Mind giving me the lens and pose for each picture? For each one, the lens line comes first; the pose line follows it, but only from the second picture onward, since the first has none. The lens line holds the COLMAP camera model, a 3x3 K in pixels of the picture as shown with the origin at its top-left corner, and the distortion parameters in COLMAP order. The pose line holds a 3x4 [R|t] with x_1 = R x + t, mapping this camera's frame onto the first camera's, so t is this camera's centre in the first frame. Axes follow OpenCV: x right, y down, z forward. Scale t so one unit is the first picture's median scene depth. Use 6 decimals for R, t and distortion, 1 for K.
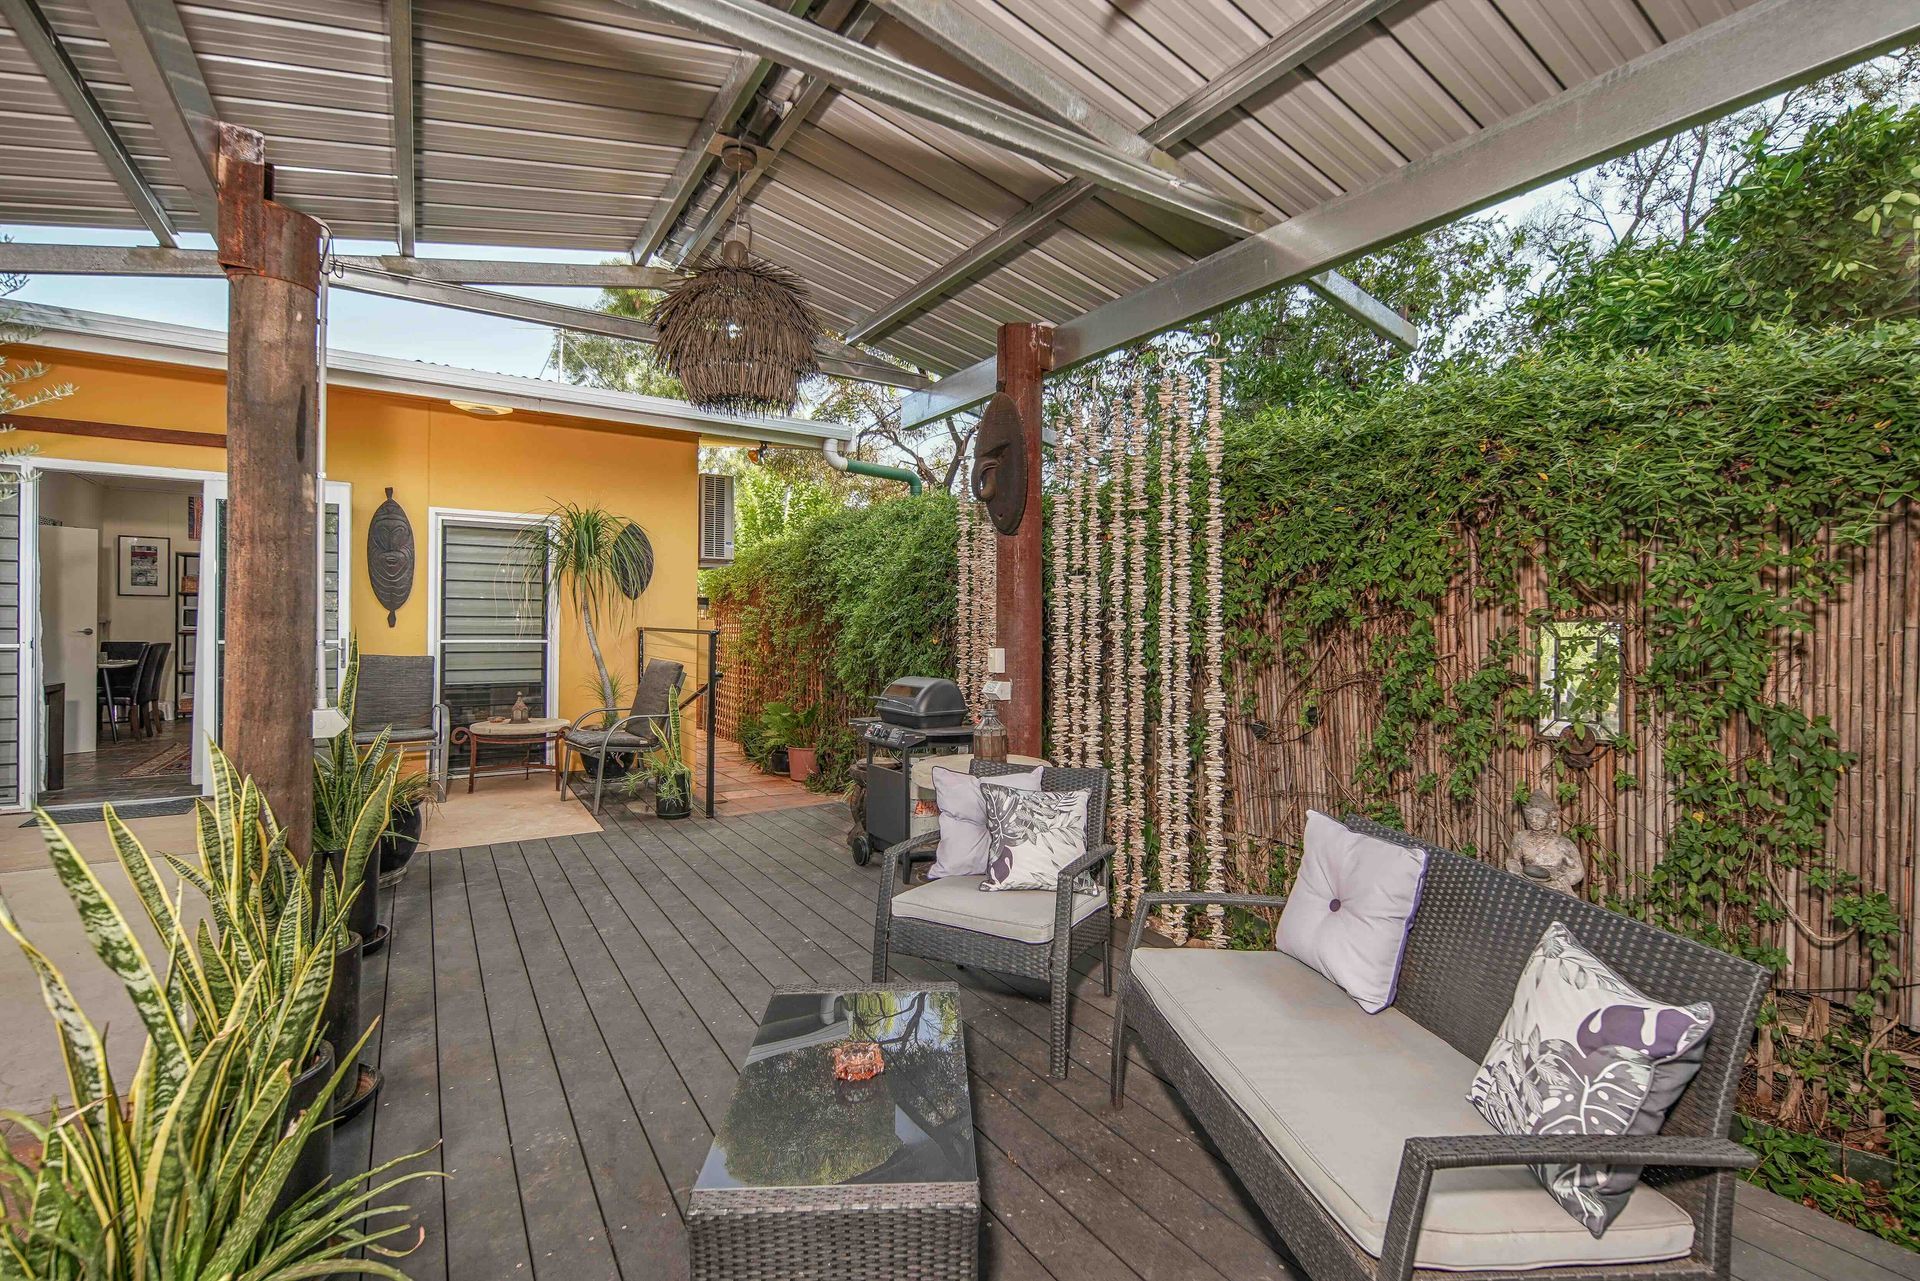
lens RADIAL K [[853.4, 0, 963.4], [0, 853.4, 635.8], [0, 0, 1]] dist [0.004145, 0.000217]
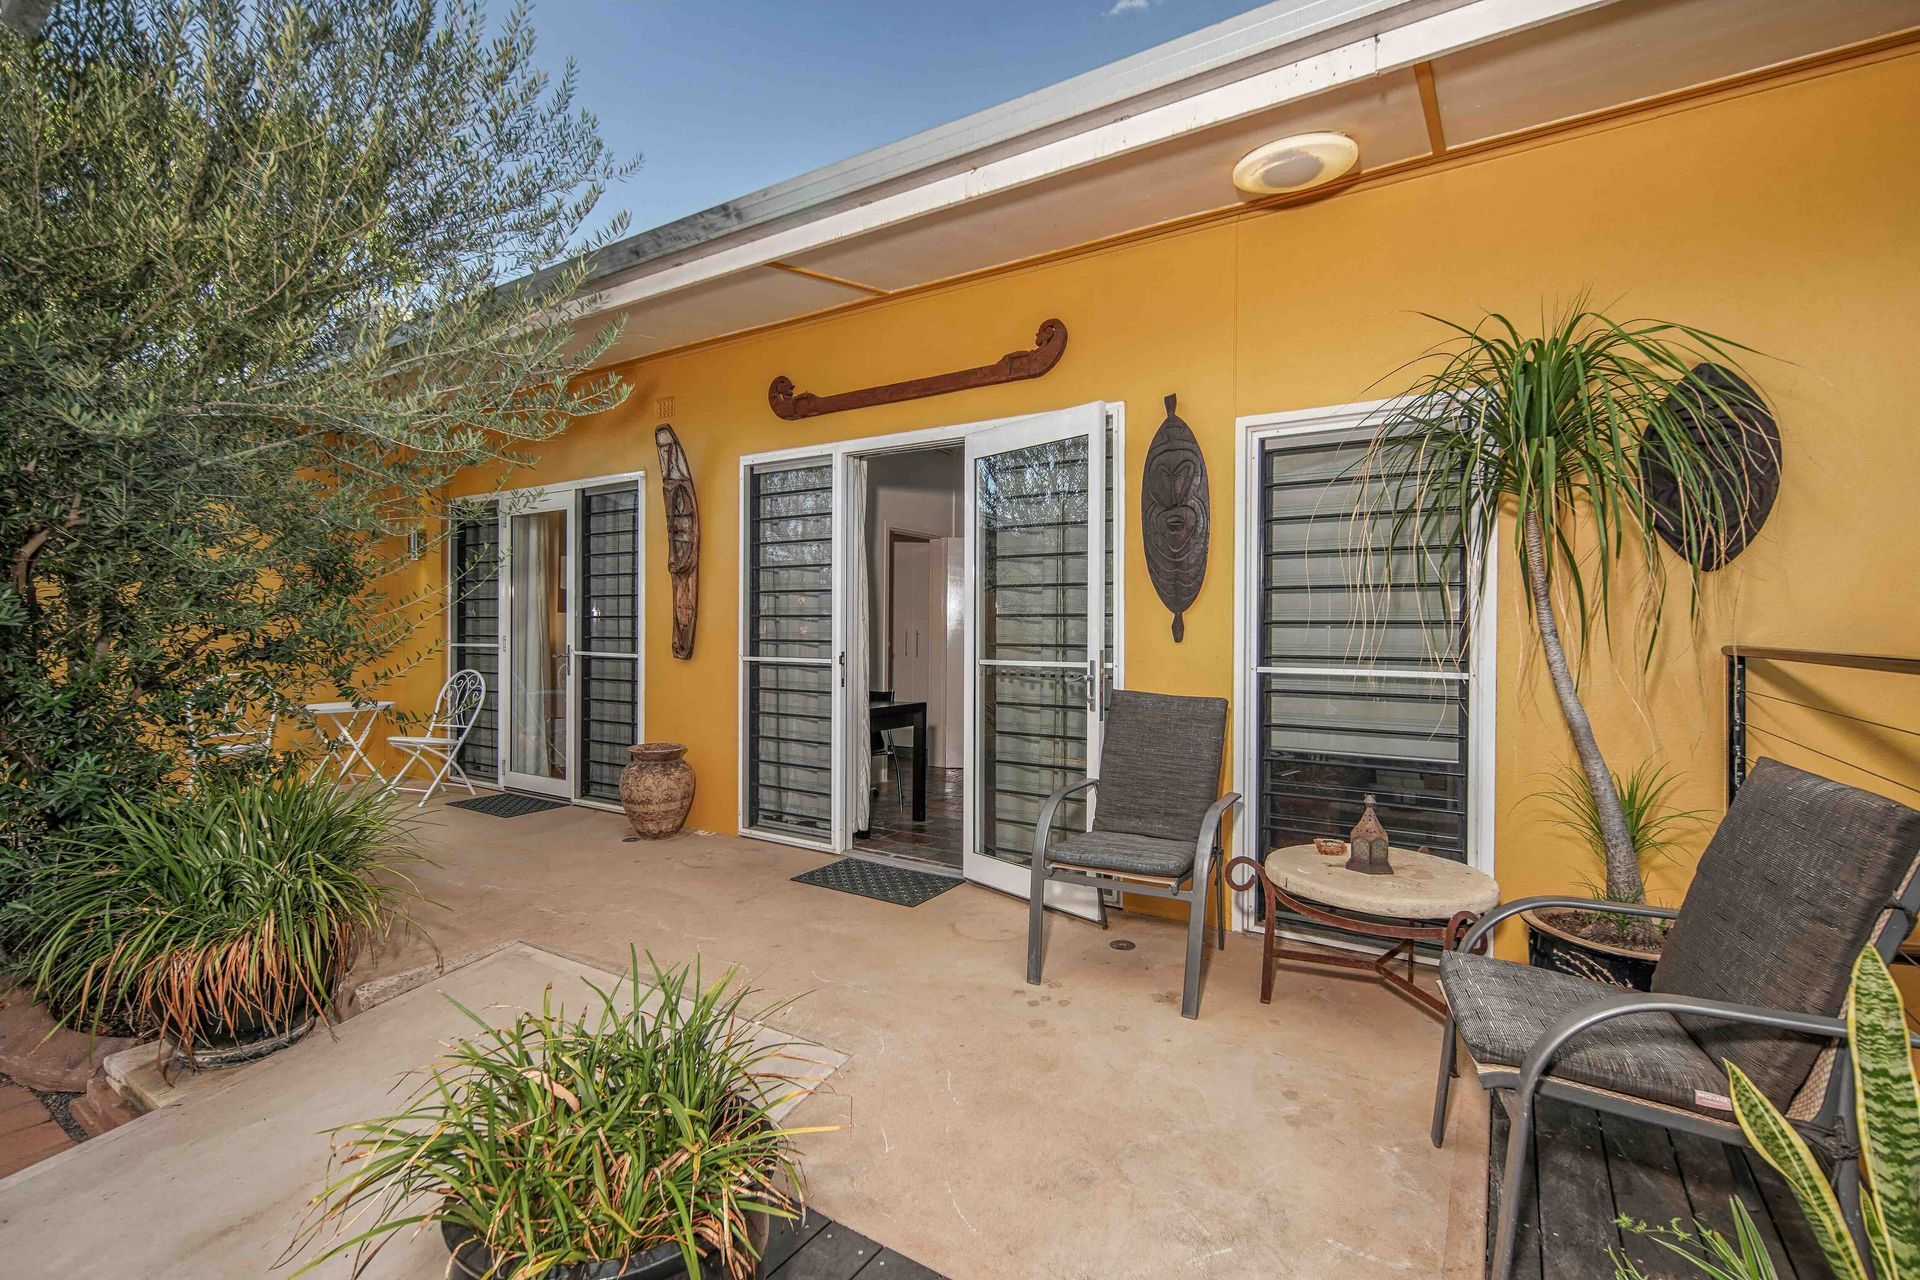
lens RADIAL K [[853.4, 0, 963.4], [0, 853.4, 638.5], [0, 0, 1]] dist [0.004145, 0.000217]
pose [[0.423652, 0.008520, -0.905785, -0.213934], [-0.012893, 0.999911, 0.003375, -0.012822], [0.905733, 0.010248, 0.423725, 0.624353]]
